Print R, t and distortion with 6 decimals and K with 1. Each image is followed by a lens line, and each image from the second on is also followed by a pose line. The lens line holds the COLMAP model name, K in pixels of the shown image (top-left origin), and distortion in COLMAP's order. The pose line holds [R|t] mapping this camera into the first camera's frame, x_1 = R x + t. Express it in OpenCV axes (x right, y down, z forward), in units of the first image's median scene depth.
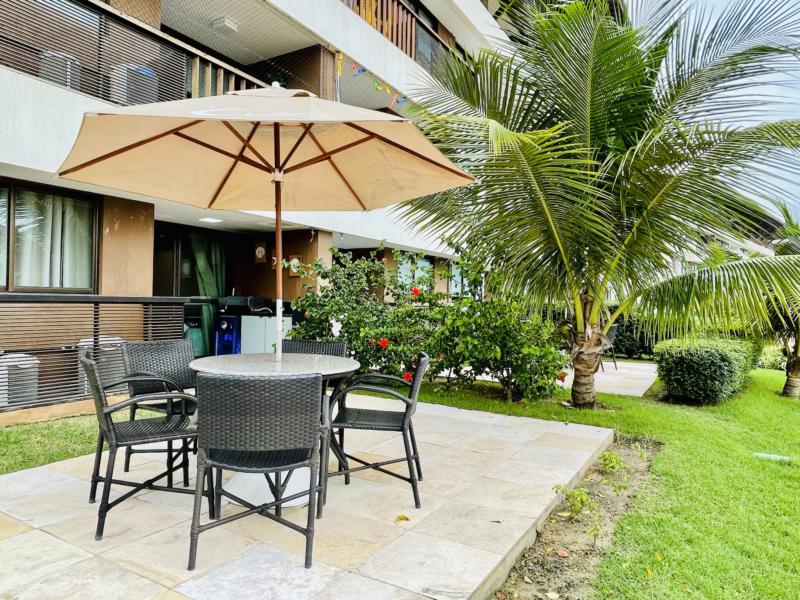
lens RADIAL K [[532.3, 0, 400.0], [0, 532.3, 300.0], [0, 0, 1]] dist [0.001376, 0.000155]
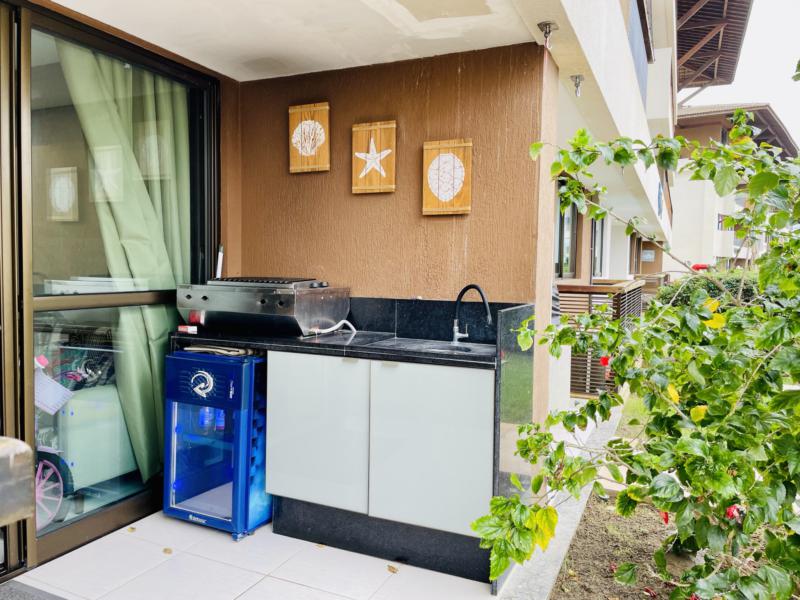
lens RADIAL K [[610.5, 0, 400.0], [0, 610.5, 300.0], [0, 0, 1]] dist [-0.003607, -0.001235]
pose [[0.995054, -0.004156, 0.099245, -0.253100], [-0.001543, 0.998357, 0.057274, -0.015590], [-0.099320, -0.057144, 0.993413, 0.657108]]
